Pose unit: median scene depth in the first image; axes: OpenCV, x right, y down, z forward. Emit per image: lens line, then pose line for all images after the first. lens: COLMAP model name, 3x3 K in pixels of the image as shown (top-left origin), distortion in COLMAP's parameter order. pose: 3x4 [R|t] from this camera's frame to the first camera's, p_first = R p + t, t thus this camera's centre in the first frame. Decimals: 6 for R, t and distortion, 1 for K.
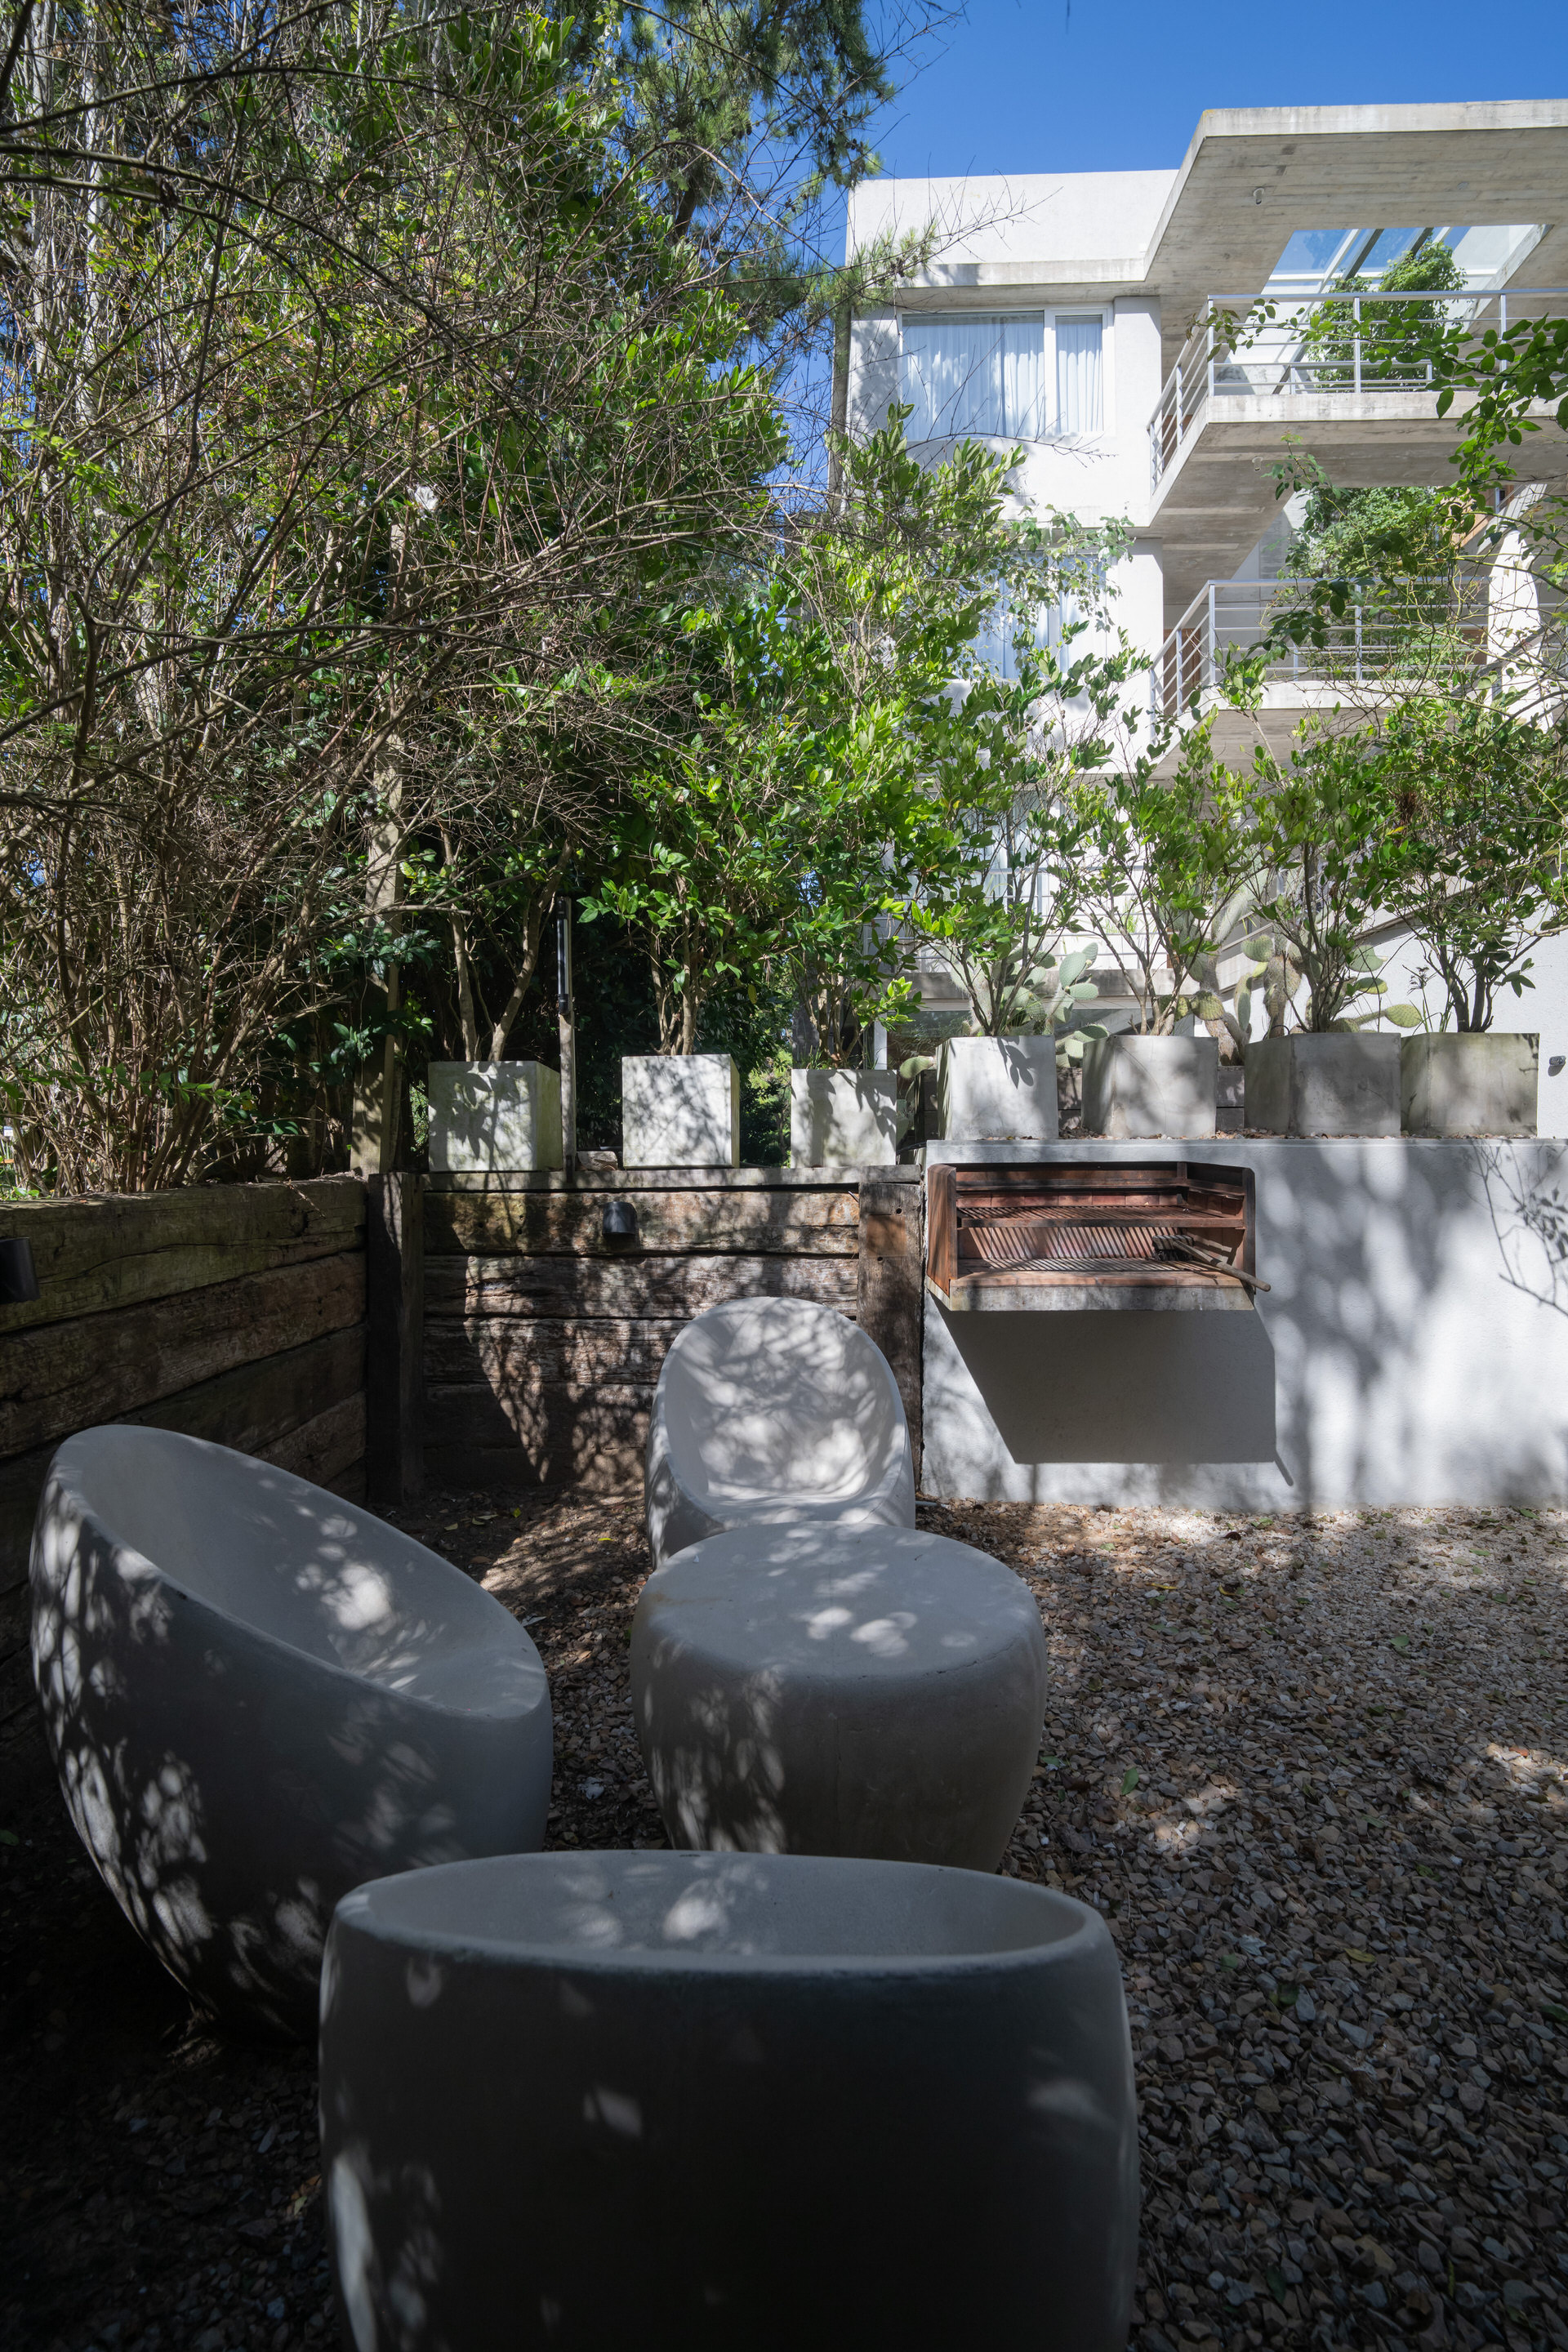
lens RADIAL K [[1083.5, 0, 760.6], [0, 1083.5, 1167.7], [0, 0, 1]] dist [-0.005371, -0.002373]
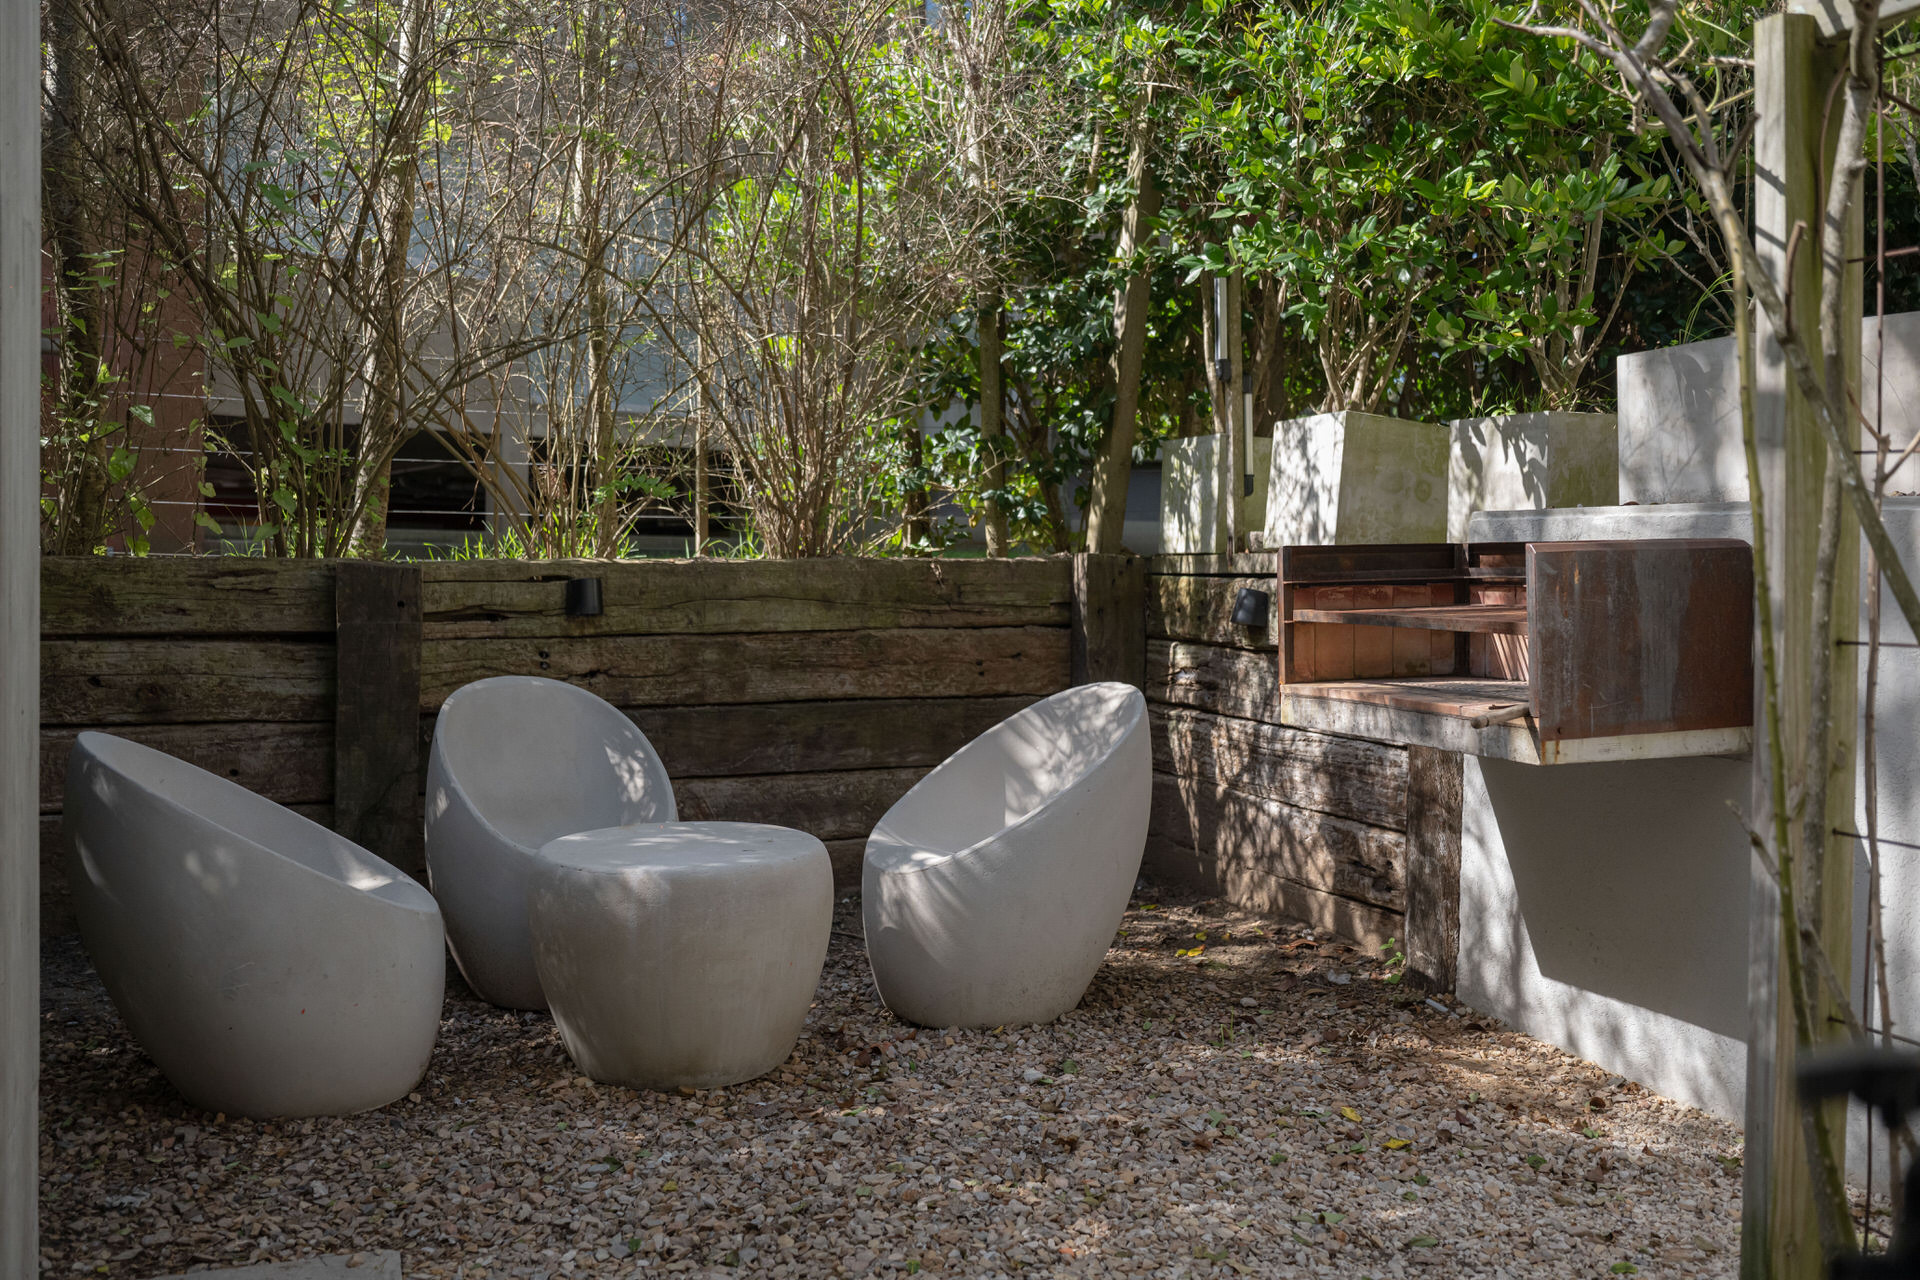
lens RADIAL K [[1672.6, 0, 934.5], [0, 1672.6, 577.9], [0, 0, 1]] dist [-0.002980, 0.013997]
pose [[0.390665, 0.018334, -0.920350, 1.073465], [-0.018071, 0.999762, 0.012245, 0.011741], [0.920356, 0.011848, 0.390903, 0.241500]]
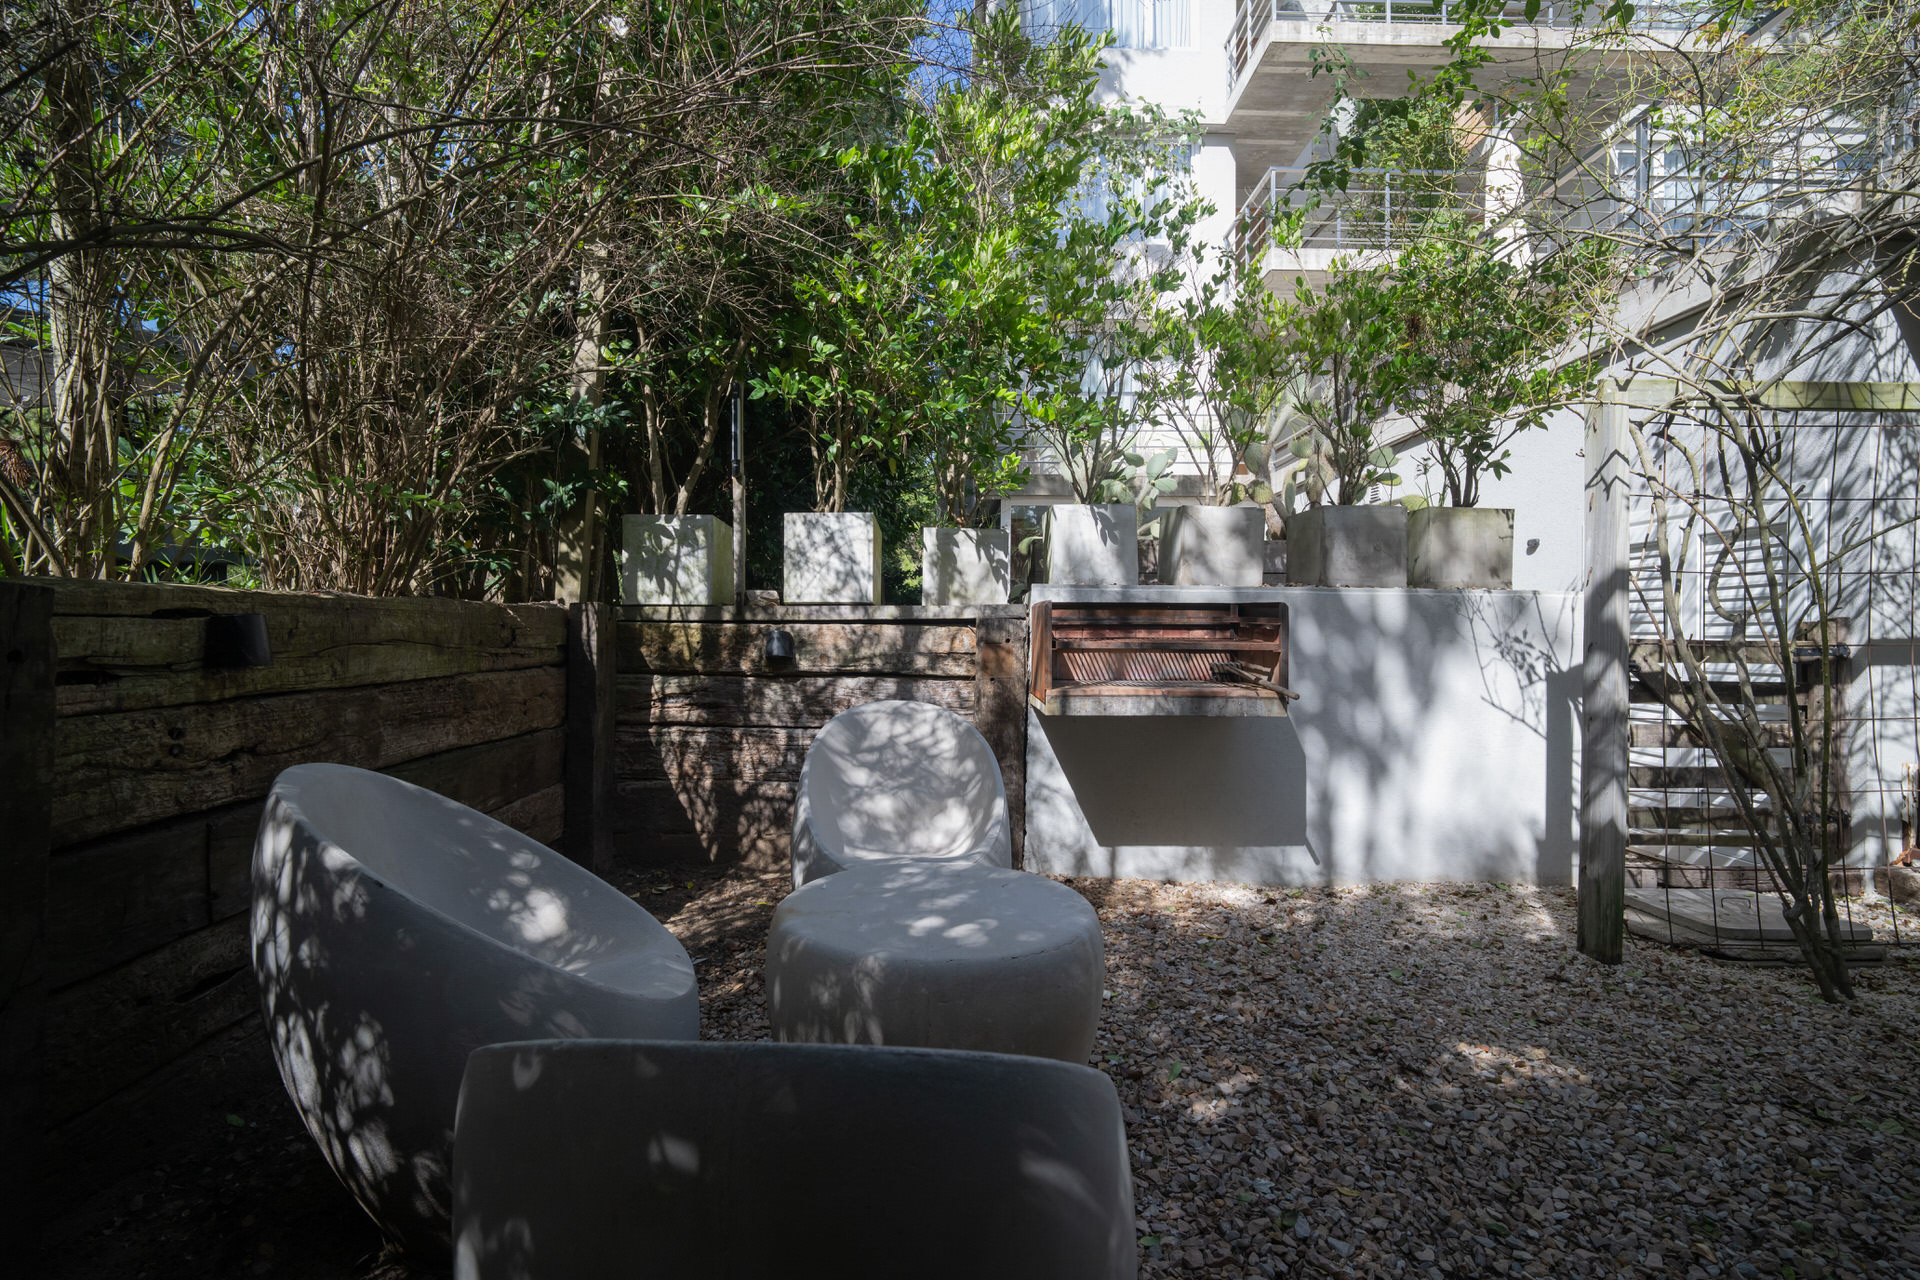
lens RADIAL K [[884.5, 0, 952.0], [0, 884.5, 636.5], [0, 0, 1]] dist [-0.005371, -0.002373]
pose [[0.998907, 0.013897, 0.044627, 0.019924], [-0.013440, 0.999854, -0.010515, 0.048029], [-0.044766, 0.009904, 0.998948, -0.002452]]
